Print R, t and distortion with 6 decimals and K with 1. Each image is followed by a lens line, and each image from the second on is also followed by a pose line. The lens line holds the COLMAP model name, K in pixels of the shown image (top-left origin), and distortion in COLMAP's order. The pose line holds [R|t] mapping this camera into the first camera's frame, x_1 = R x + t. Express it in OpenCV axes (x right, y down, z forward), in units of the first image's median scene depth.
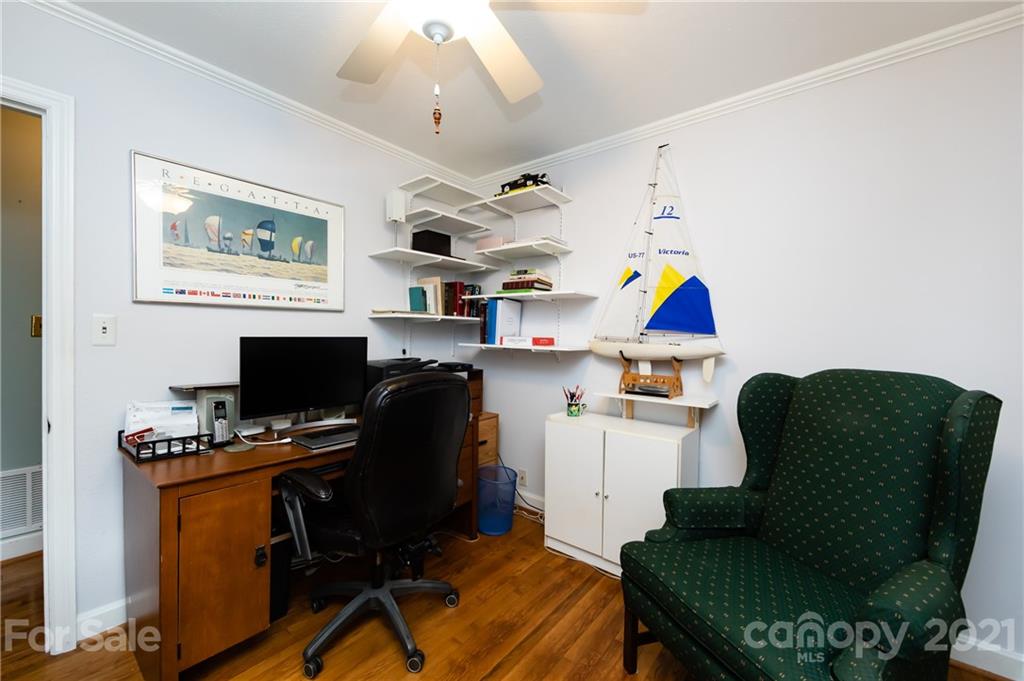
lens RADIAL K [[405.5, 0, 512.6], [0, 405.5, 338.4], [0, 0, 1]] dist [-0.000371, -0.000685]
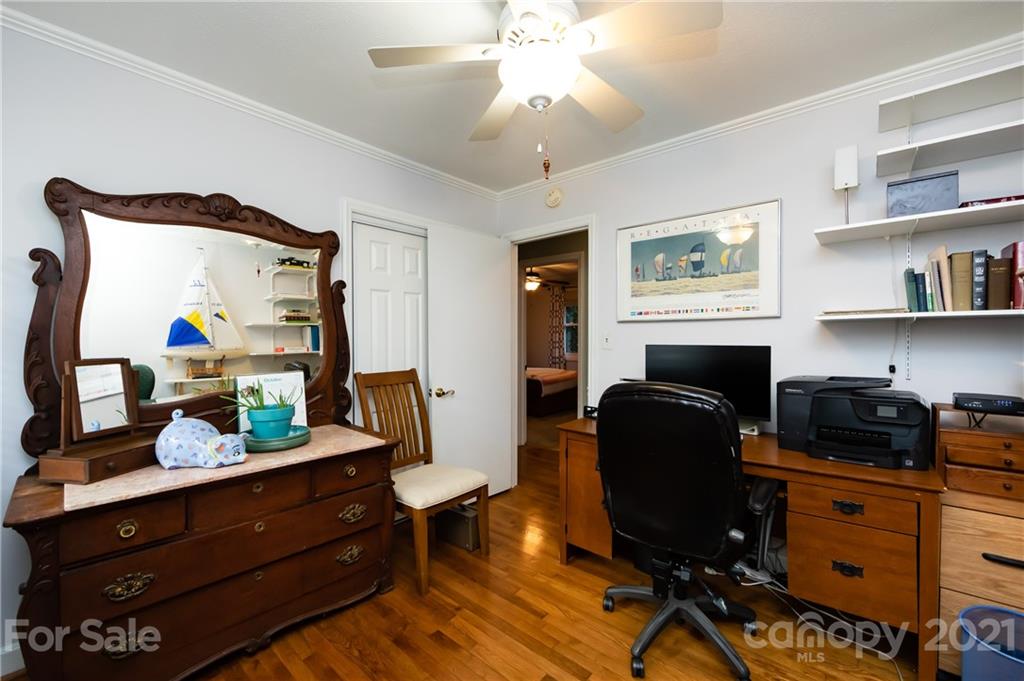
lens RADIAL K [[405.5, 0, 512.0], [0, 405.5, 340.4], [0, 0, 1]] dist [-0.000371, -0.000685]
pose [[-0.033432, -0.004910, -0.999429, 0.564644], [-0.013088, 0.999904, -0.004475, -0.004611], [0.999355, 0.012931, -0.033493, 0.516691]]
